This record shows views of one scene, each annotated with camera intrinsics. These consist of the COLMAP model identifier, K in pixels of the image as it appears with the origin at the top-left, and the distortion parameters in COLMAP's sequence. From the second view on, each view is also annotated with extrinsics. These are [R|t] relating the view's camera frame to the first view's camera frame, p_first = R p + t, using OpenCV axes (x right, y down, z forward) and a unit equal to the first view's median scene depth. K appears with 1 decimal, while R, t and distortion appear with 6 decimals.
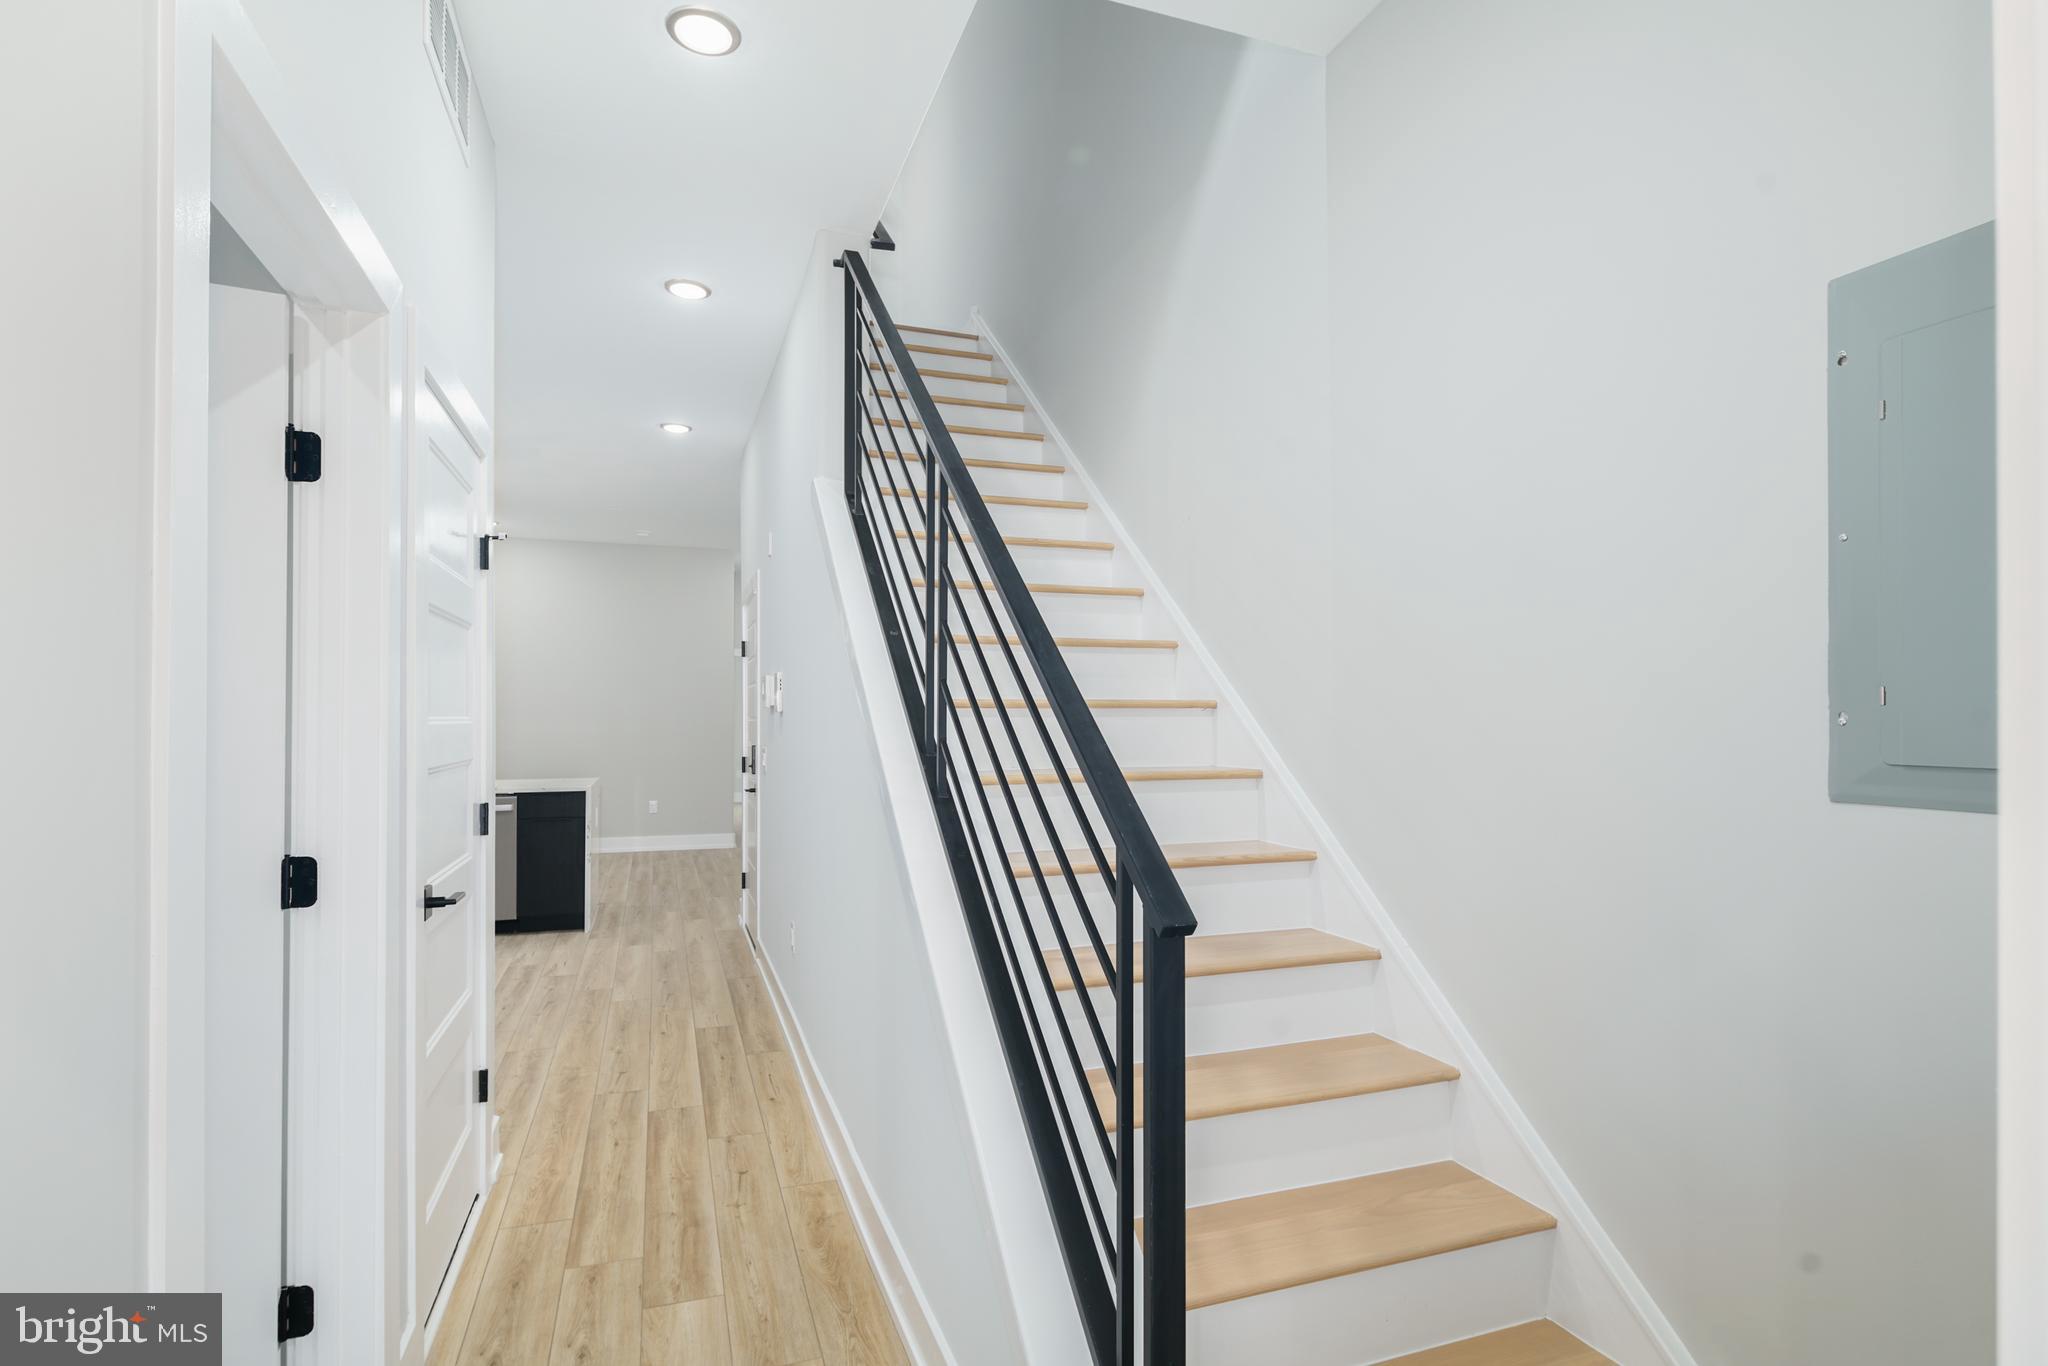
lens RADIAL K [[1002.5, 0, 1030.0], [0, 1002.5, 705.8], [0, 0, 1]] dist [0.002357, -0.000339]
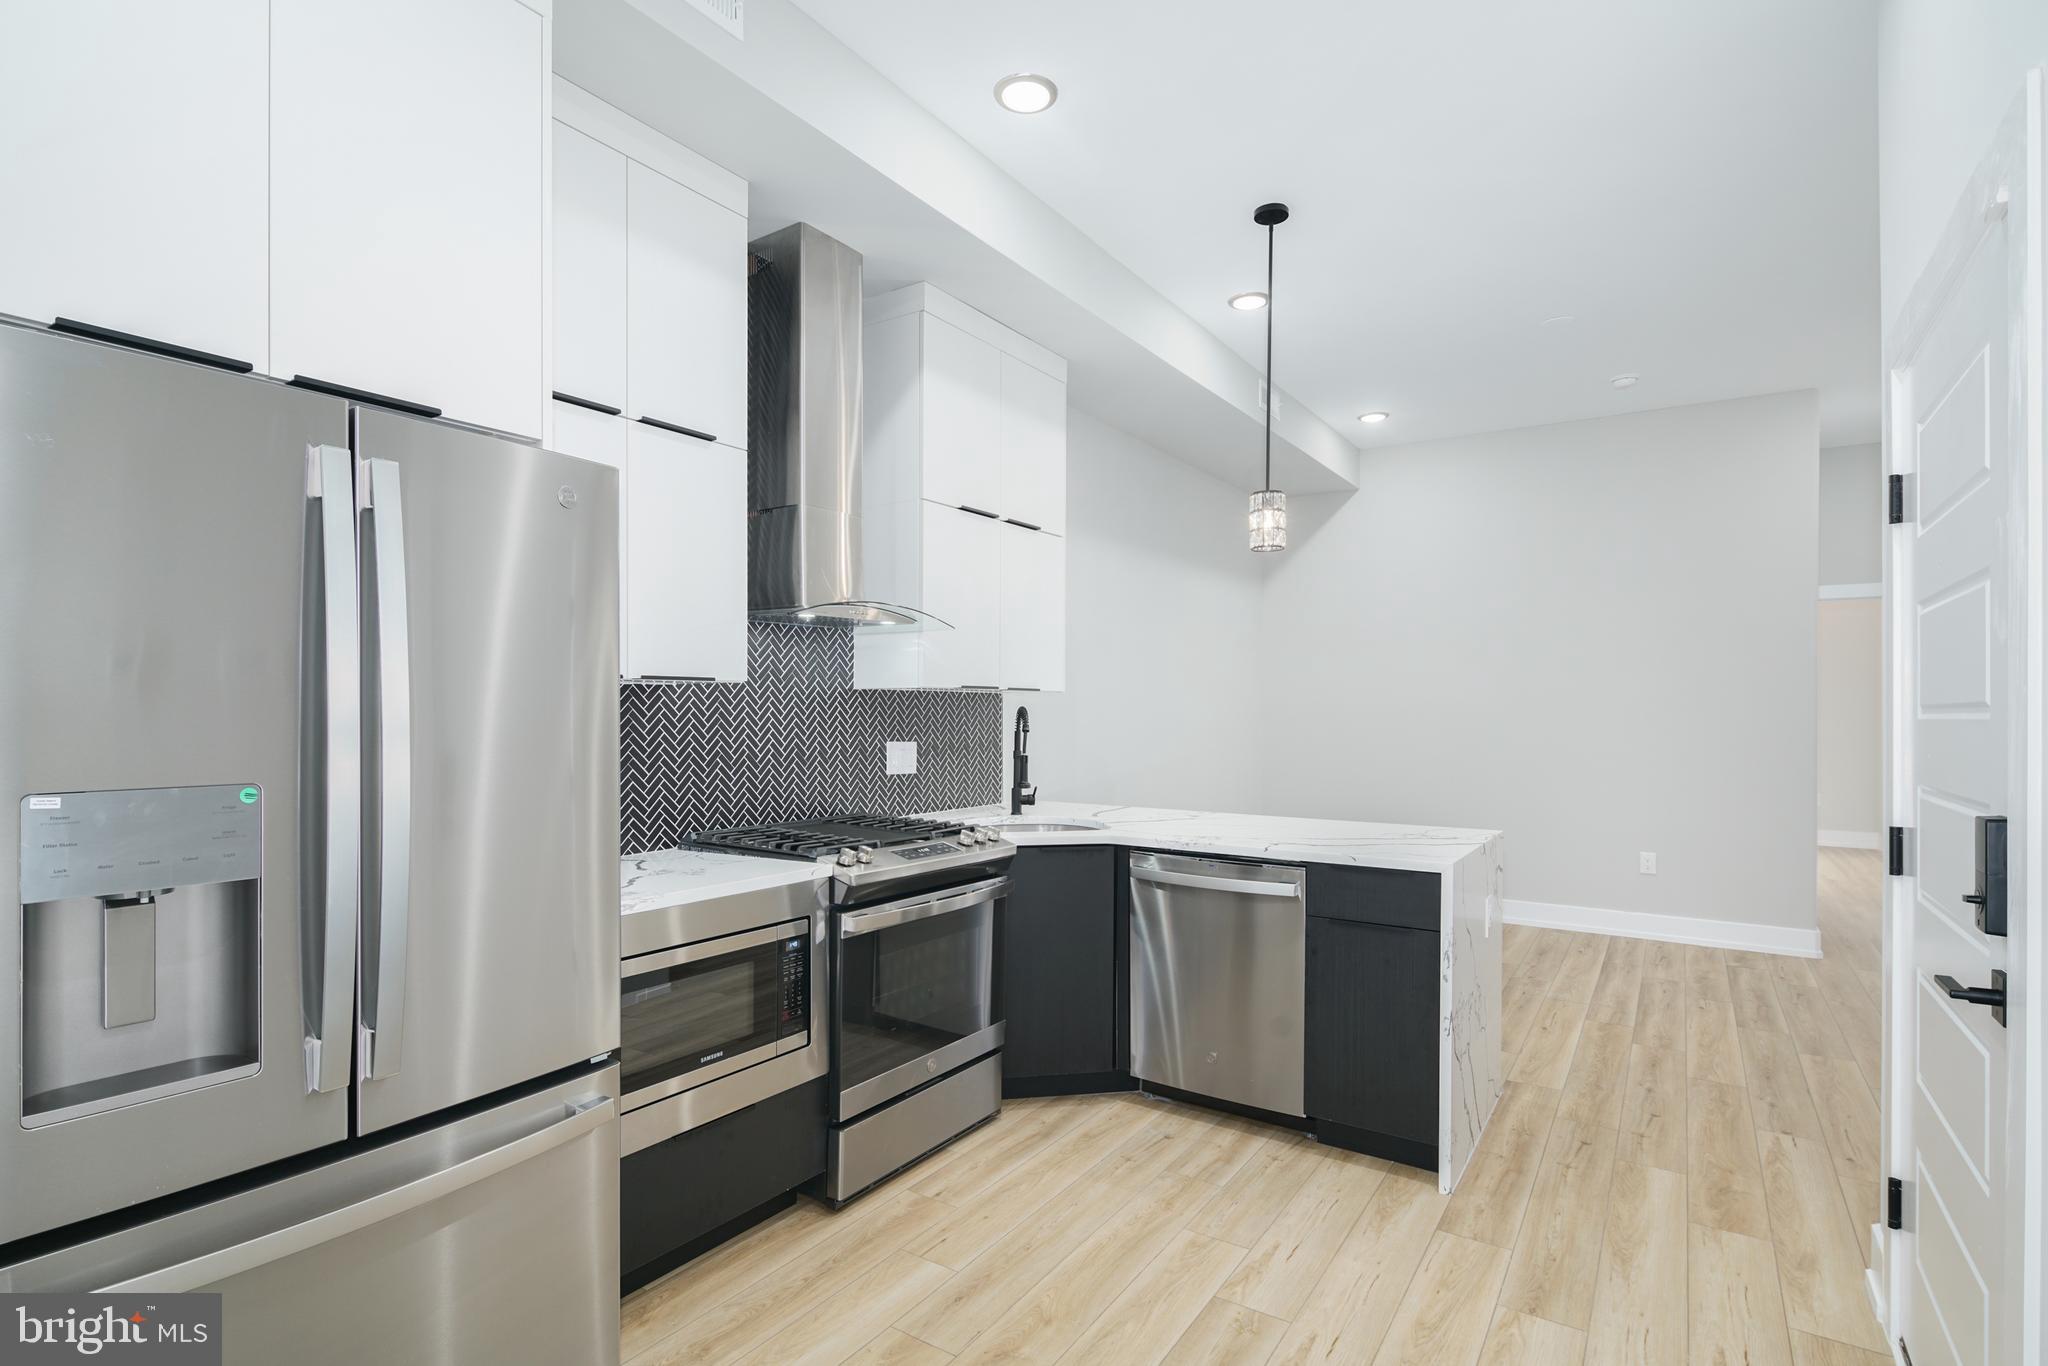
lens RADIAL K [[1002.5, 0, 1030.0], [0, 1002.5, 705.8], [0, 0, 1]] dist [0.002357, -0.000339]
pose [[0.593151, 0.000241, -0.805091, -0.193595], [0.007565, 0.999954, 0.005873, 0.006626], [0.805056, -0.009574, 0.593122, 0.592927]]
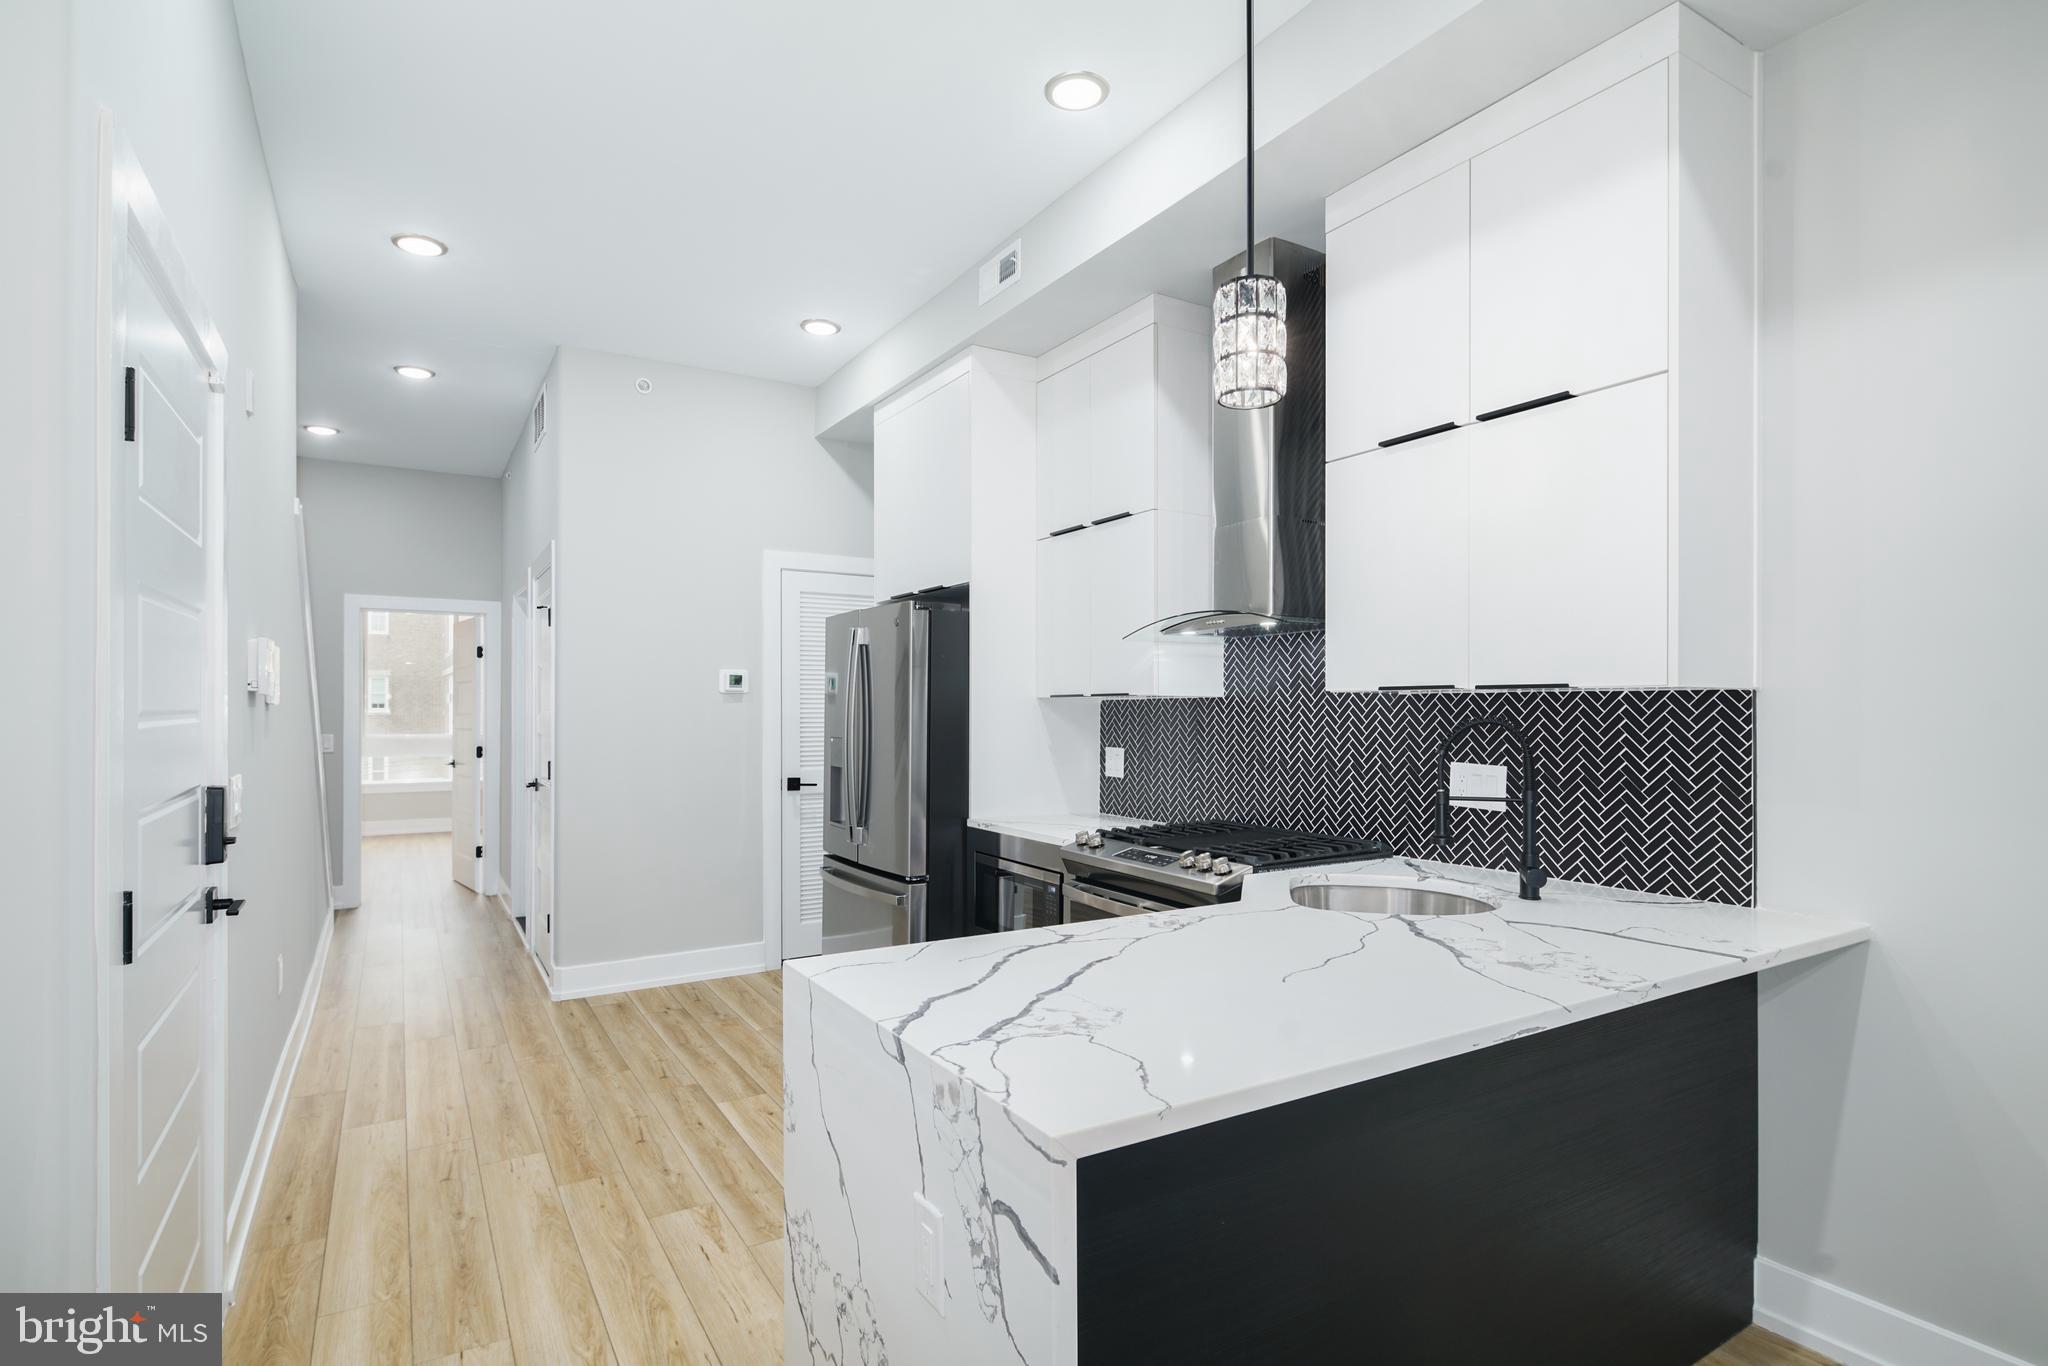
lens RADIAL K [[1008.1, 0, 1025.1], [0, 1008.1, 715.5], [0, 0, 1]] dist [-0.002522, -0.001083]
pose [[-0.979792, -0.002162, -0.200005, -0.449799], [-0.000294, 0.999956, -0.009371, 0.014309], [0.200017, -0.009123, -0.979750, 1.295412]]
